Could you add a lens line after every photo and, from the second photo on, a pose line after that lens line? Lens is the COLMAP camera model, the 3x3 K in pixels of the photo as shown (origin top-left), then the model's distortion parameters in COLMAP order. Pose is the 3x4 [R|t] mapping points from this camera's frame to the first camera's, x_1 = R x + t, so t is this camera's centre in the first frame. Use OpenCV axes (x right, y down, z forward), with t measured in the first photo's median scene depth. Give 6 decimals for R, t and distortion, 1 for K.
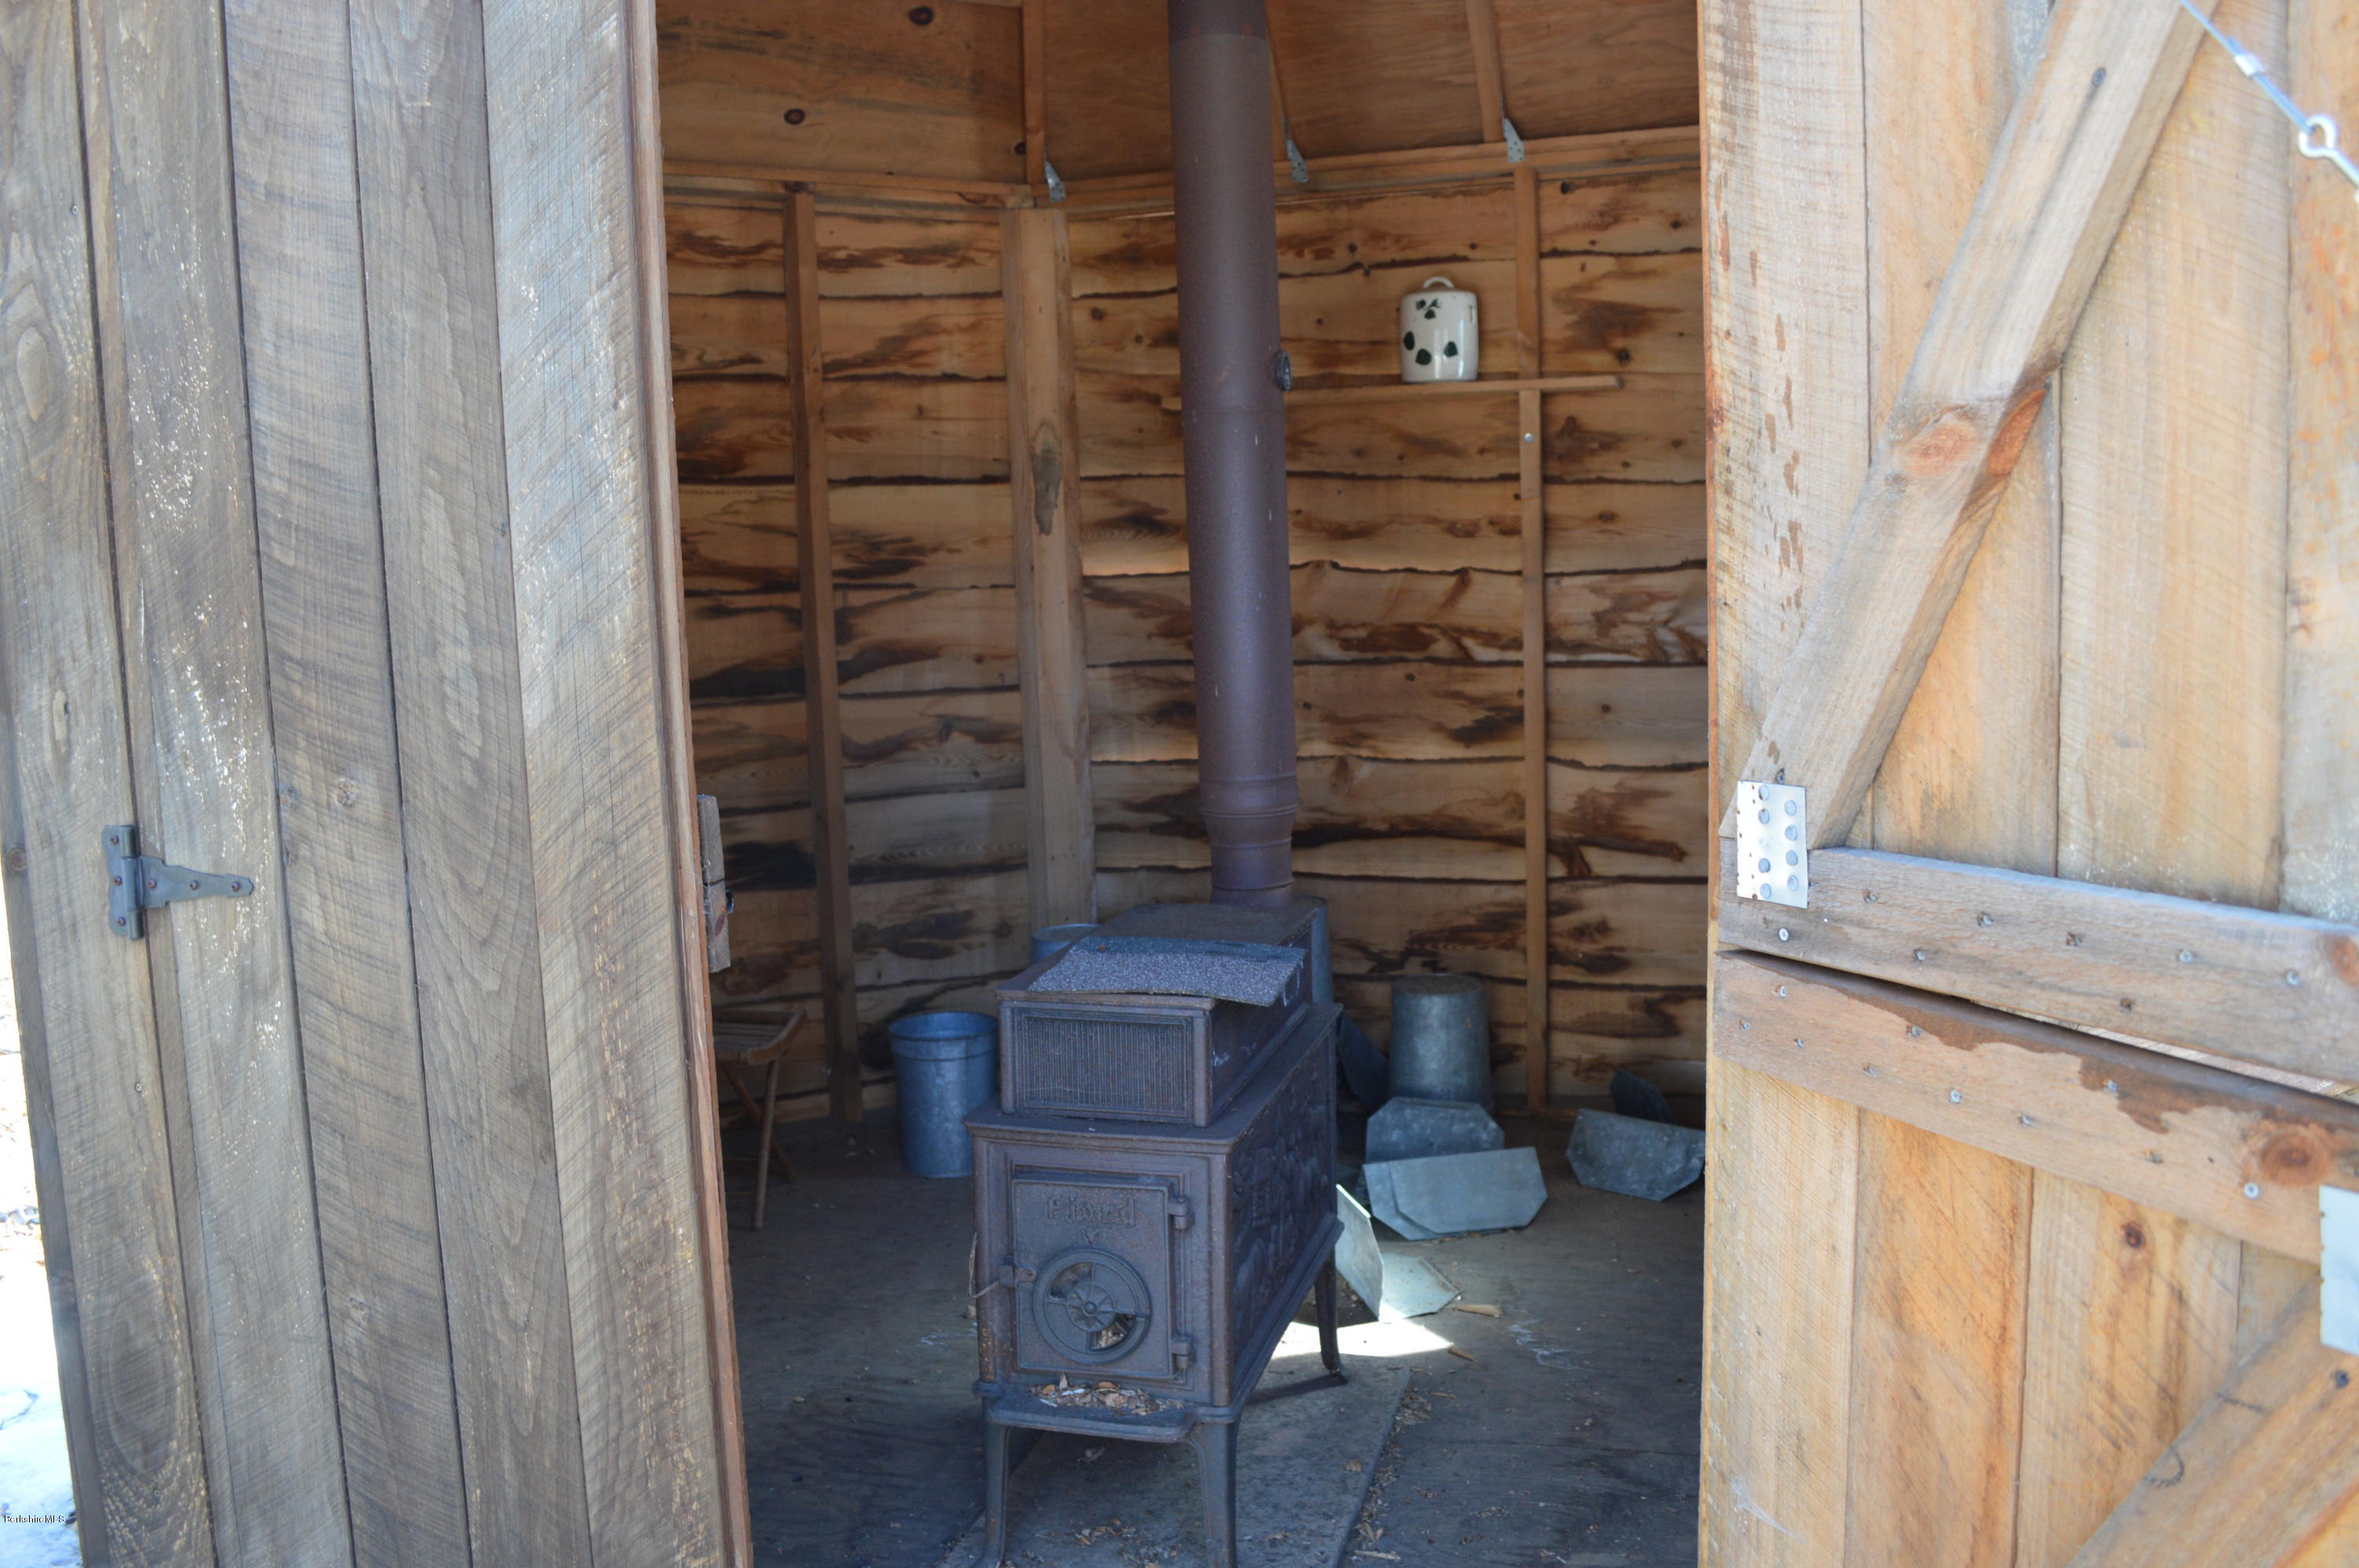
lens RADIAL K [[1886.1, 0, 1174.1], [0, 1886.1, 771.7], [0, 0, 1]] dist [-0.085200, 0.012326]
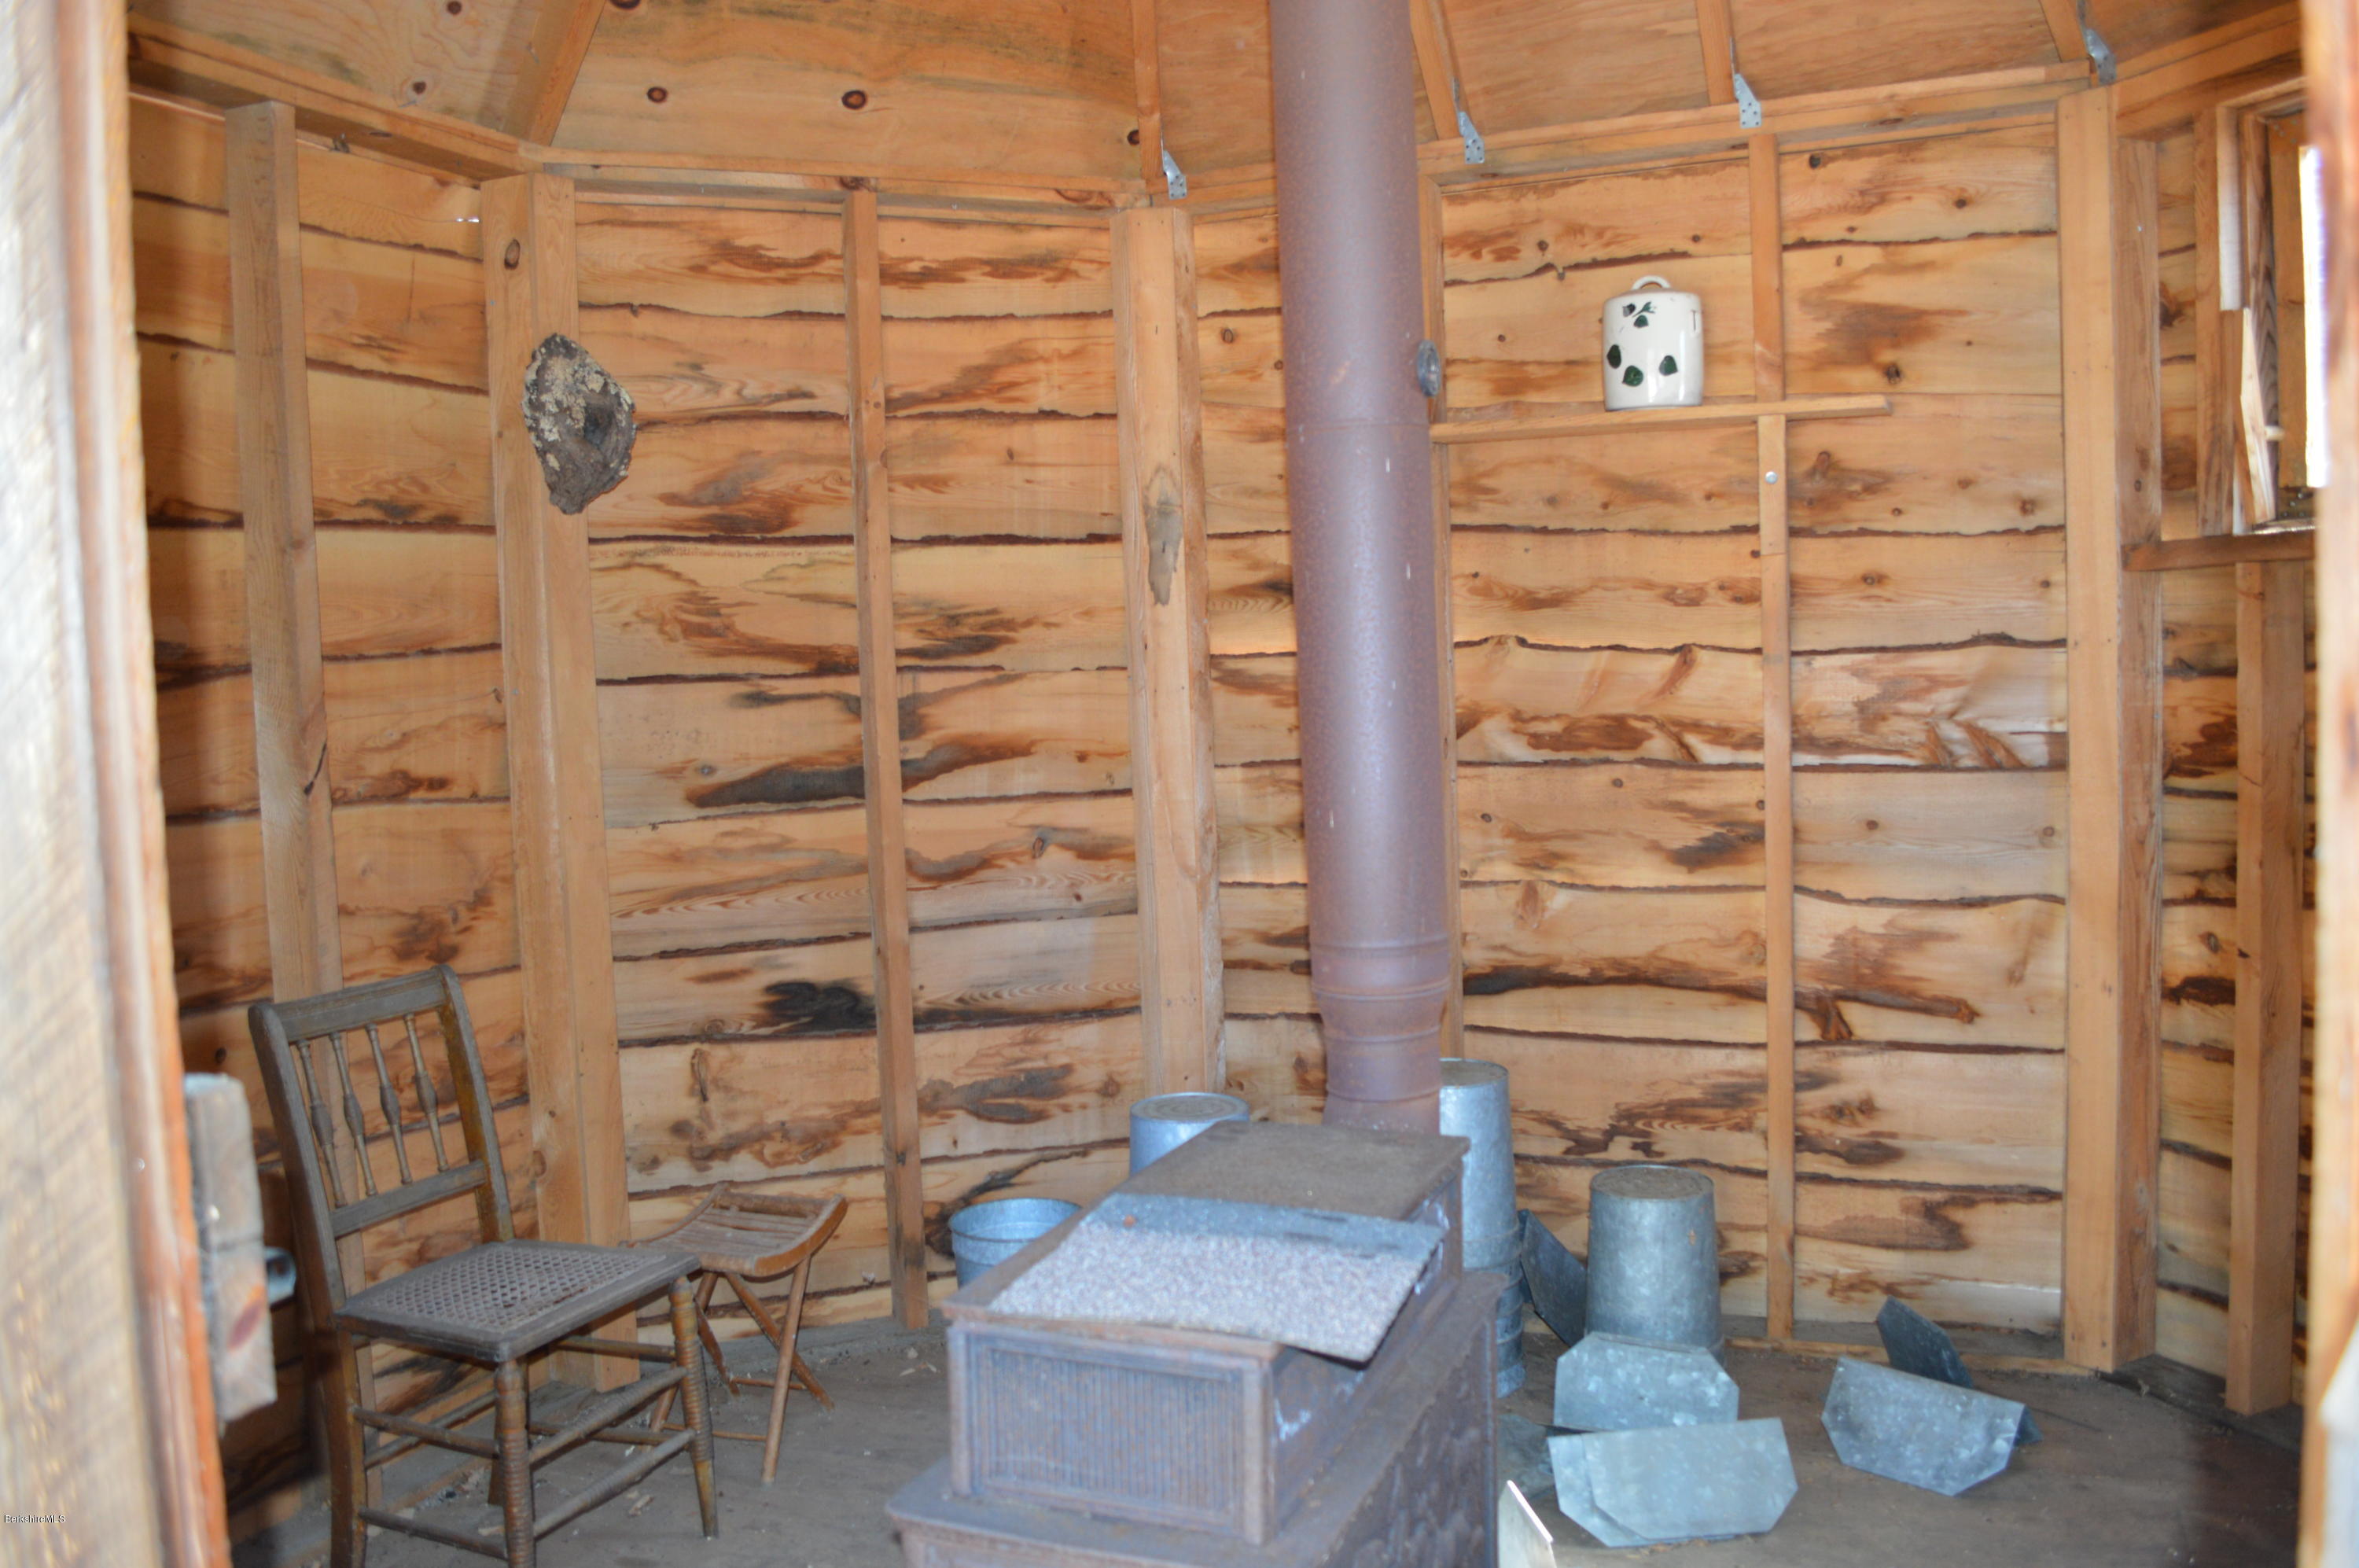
lens RADIAL K [[1886.1, 0, 1174.1], [0, 1886.1, 771.7], [0, 0, 1]] dist [-0.085200, 0.012326]
pose [[0.993655, 0.004671, -0.112371, 0.029673], [-0.009218, 0.999158, -0.039982, -0.022066], [0.112090, 0.040765, 0.992862, 0.201146]]
